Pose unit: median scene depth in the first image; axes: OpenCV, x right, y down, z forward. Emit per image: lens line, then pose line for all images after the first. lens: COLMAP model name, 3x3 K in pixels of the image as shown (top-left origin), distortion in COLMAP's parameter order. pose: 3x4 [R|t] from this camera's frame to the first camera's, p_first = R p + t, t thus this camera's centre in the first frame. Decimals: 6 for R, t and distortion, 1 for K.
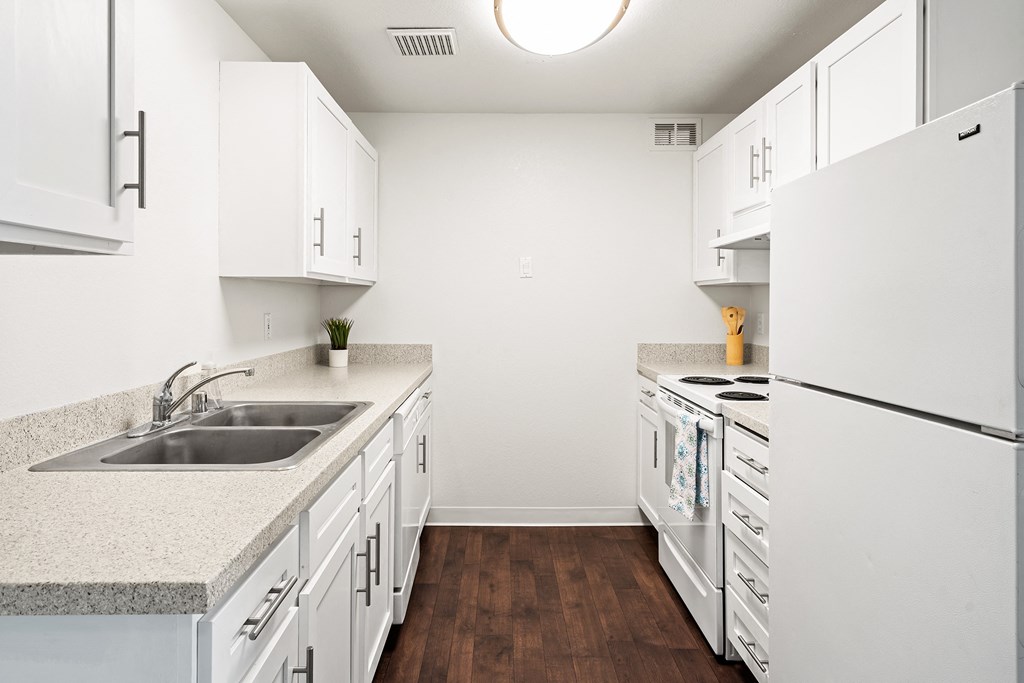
lens RADIAL K [[577.7, 0, 508.0], [0, 577.7, 299.9], [0, 0, 1]] dist [0.003712, 0.000610]
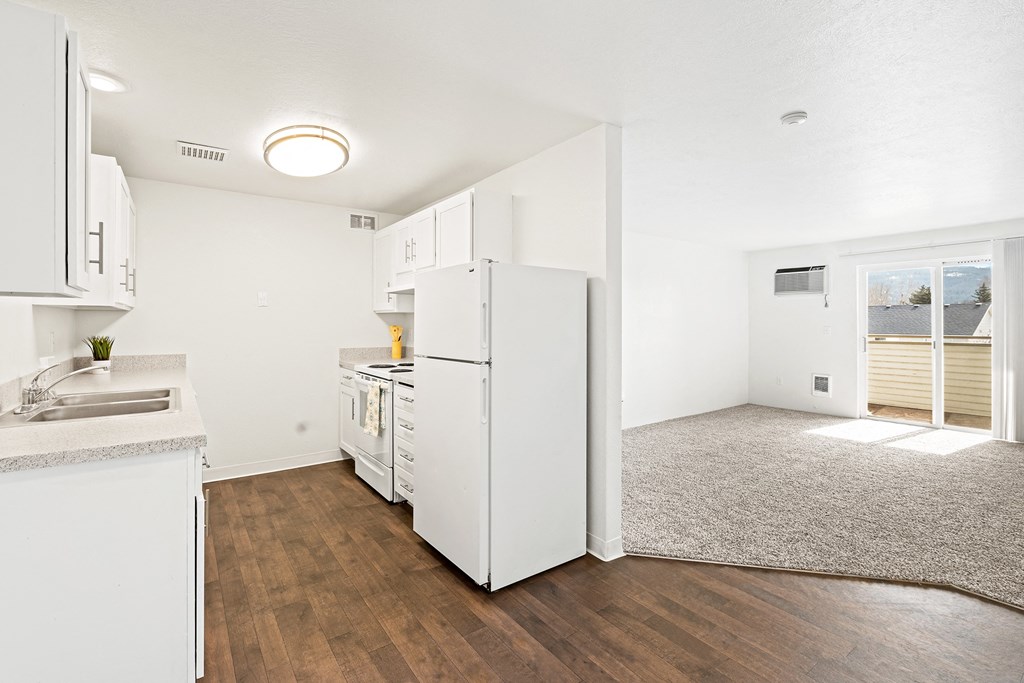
lens RADIAL K [[476.2, 0, 510.3], [0, 476.2, 322.4], [0, 0, 1]] dist [0.001139, 0.000168]
pose [[0.814919, -0.000935, 0.579574, -0.202640], [-0.001650, 0.999991, 0.003934, -0.004361], [-0.579573, -0.004163, 0.814910, -0.464441]]
